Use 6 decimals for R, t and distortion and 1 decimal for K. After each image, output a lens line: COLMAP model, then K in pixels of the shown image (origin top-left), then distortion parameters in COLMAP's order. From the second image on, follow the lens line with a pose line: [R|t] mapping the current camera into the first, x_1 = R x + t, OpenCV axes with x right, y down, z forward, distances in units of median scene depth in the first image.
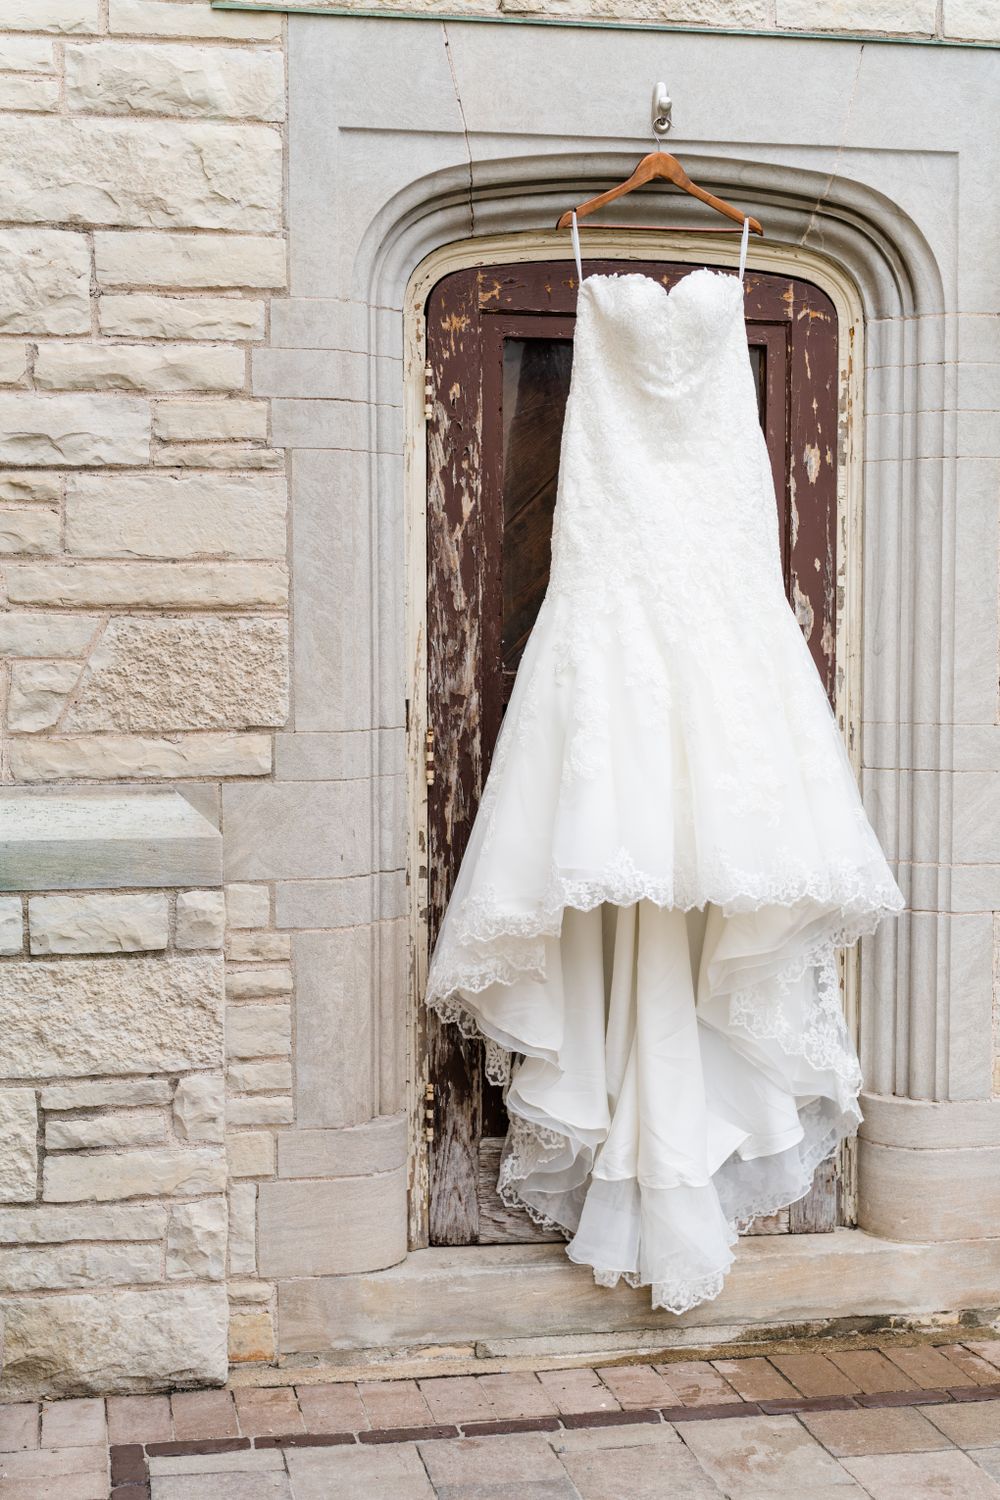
lens RADIAL K [[2193.3, 0, 499.8], [0, 2193.3, 747.8], [0, 0, 1]] dist [0.007053, 0.000000]
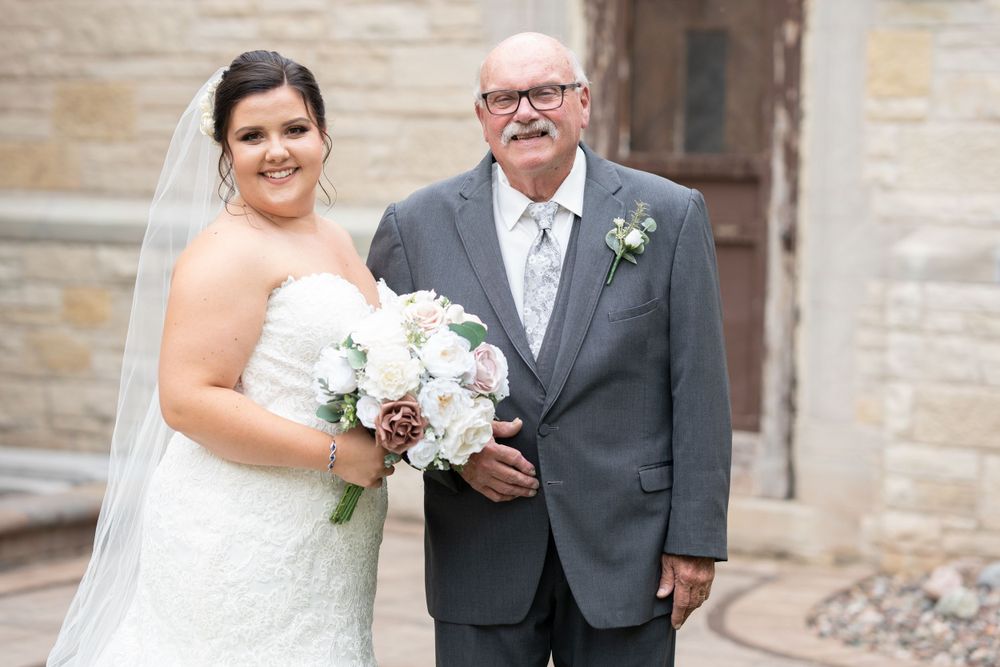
lens RADIAL K [[2863.6, 0, 498.2], [0, 2863.6, 333.6], [0, 0, 1]] dist [0.095011, 0.000000]
pose [[0.748199, 0.055811, -0.661122, 1.515650], [-0.064774, 0.997840, 0.010931, 0.092803], [0.660305, 0.034645, 0.750198, -0.810097]]
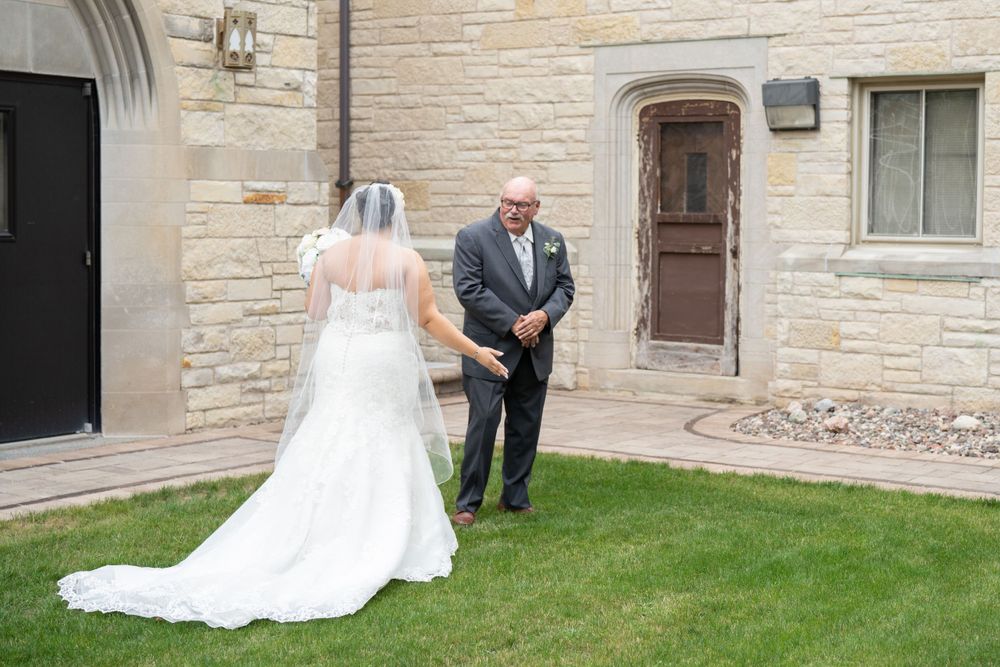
lens RADIAL K [[1810.3, 0, 501.5], [0, 1810.3, 333.0], [0, 0, 1]] dist [-0.031716, 0.000000]
pose [[0.682178, 0.054474, -0.729155, 2.143714], [-0.052767, 0.998289, 0.025214, 0.108282], [0.729280, 0.021275, 0.683884, -1.319286]]
